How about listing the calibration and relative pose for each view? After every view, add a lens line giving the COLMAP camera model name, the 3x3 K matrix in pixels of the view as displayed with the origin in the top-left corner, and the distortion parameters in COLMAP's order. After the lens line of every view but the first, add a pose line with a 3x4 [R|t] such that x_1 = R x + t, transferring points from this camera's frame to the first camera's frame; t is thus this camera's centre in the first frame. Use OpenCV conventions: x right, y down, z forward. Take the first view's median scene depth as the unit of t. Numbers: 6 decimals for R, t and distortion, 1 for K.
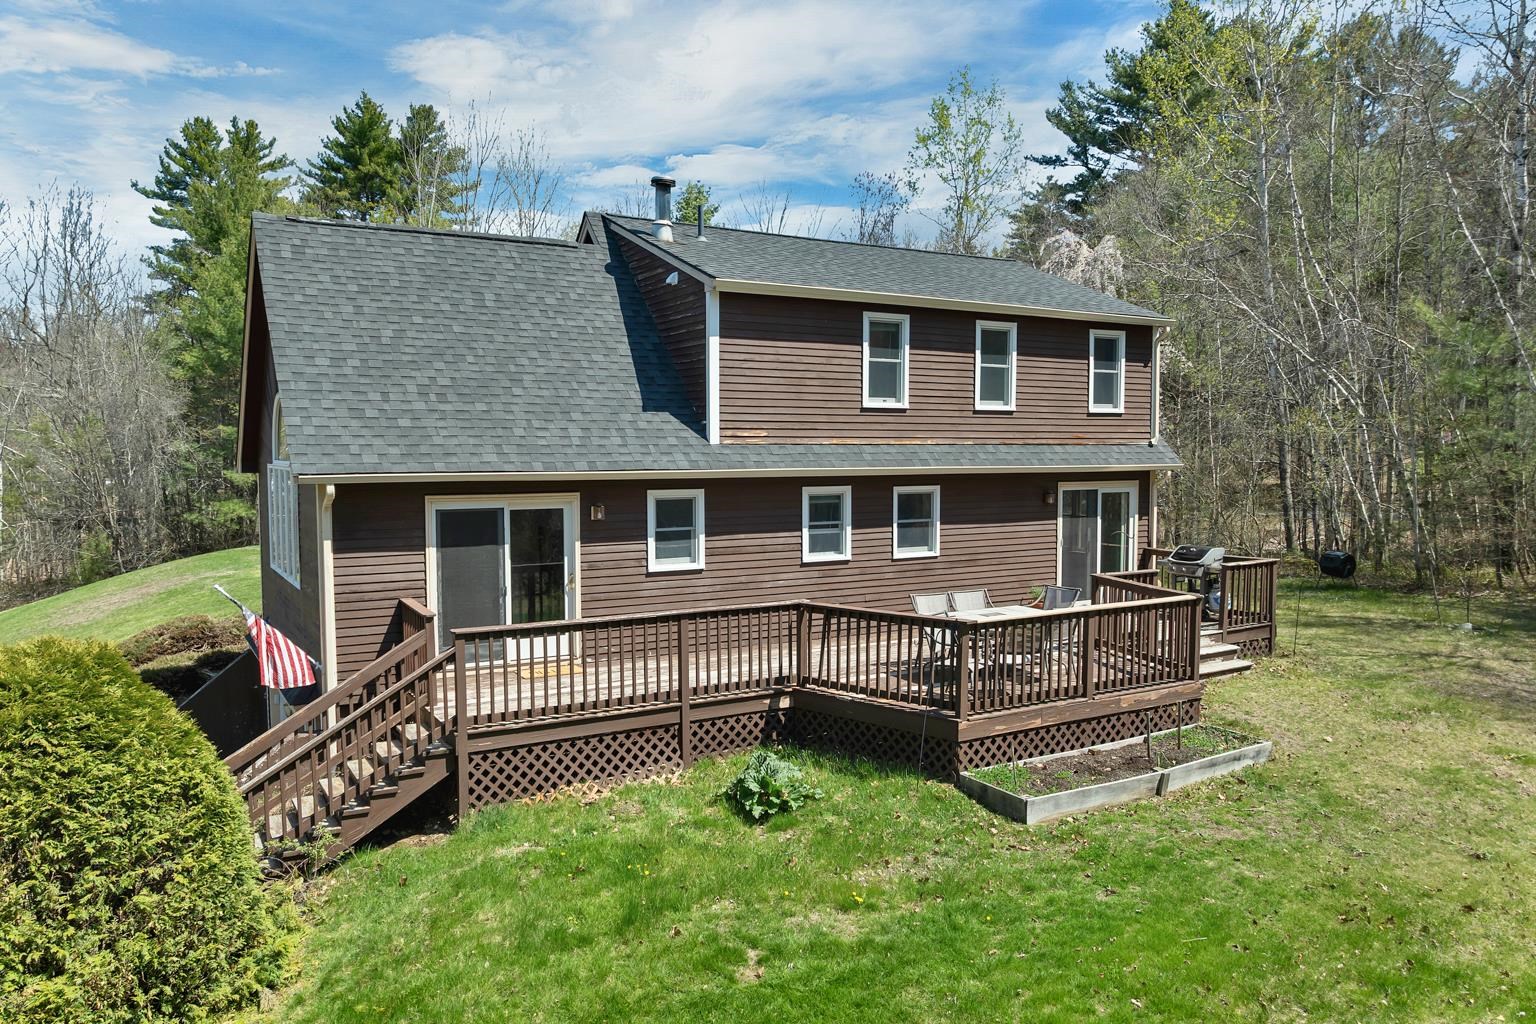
lens RADIAL K [[1101.6, 0, 786.9], [0, 1101.6, 515.7], [0, 0, 1]] dist [-0.009547, -0.089507]
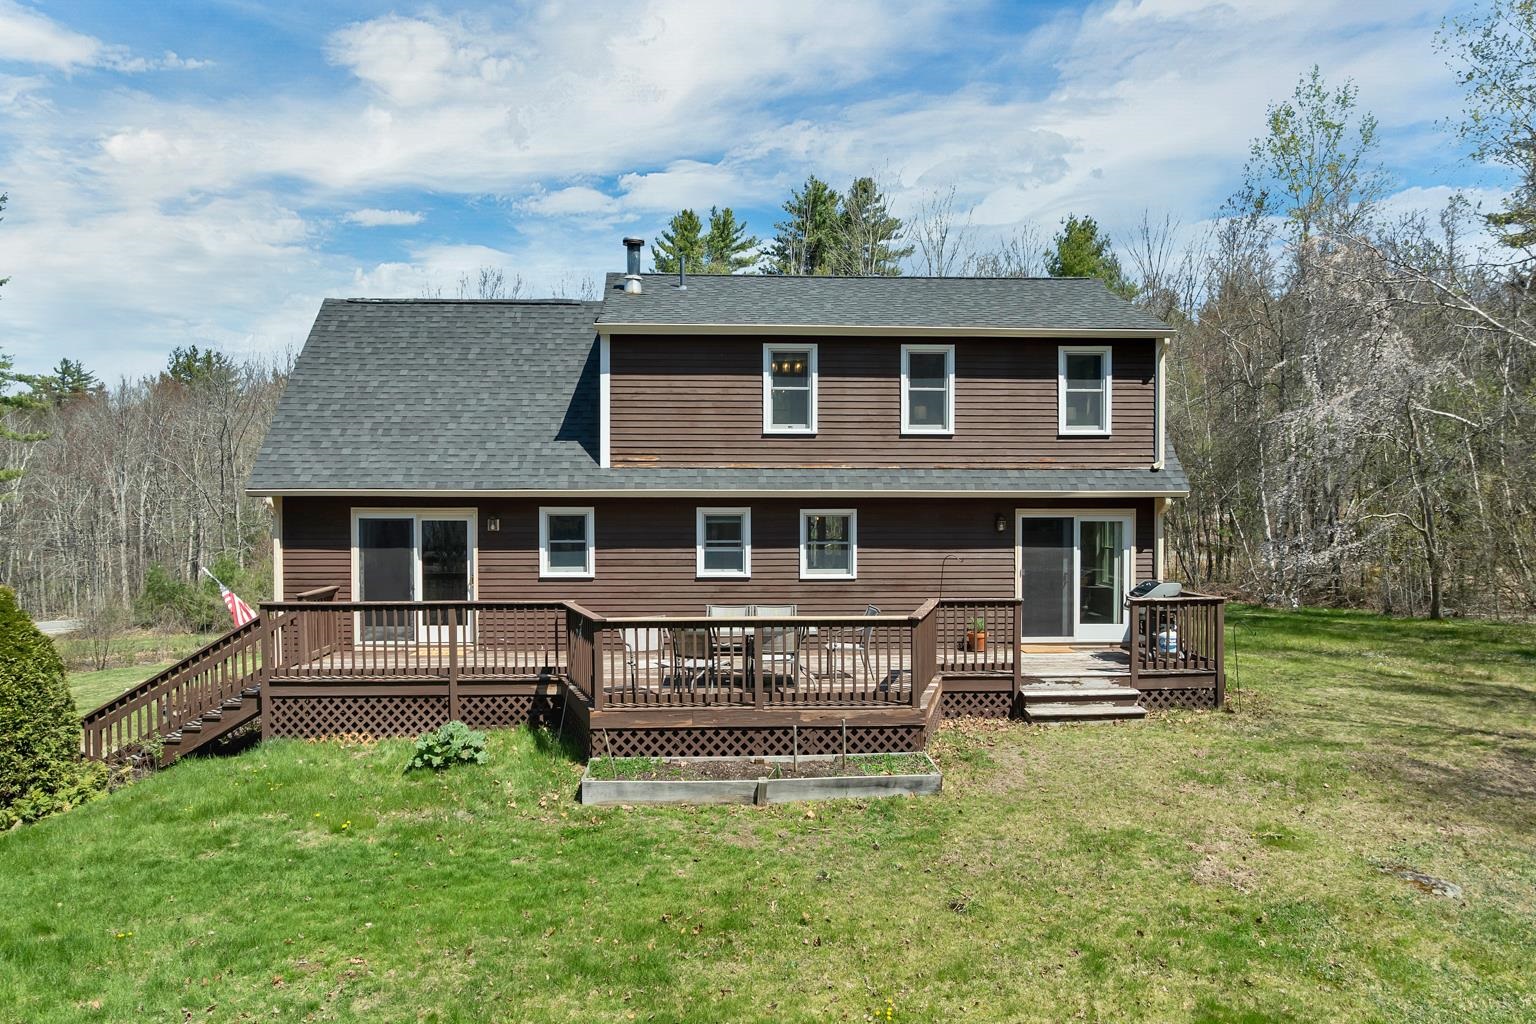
lens RADIAL K [[1101.6, 0, 786.9], [0, 1101.6, 515.7], [0, 0, 1]] dist [-0.009547, -0.089507]
pose [[0.884824, 0.008830, -0.465842, 0.625416], [-0.030637, 0.998759, -0.039261, 0.023017], [0.464917, 0.049011, 0.883997, 0.084612]]
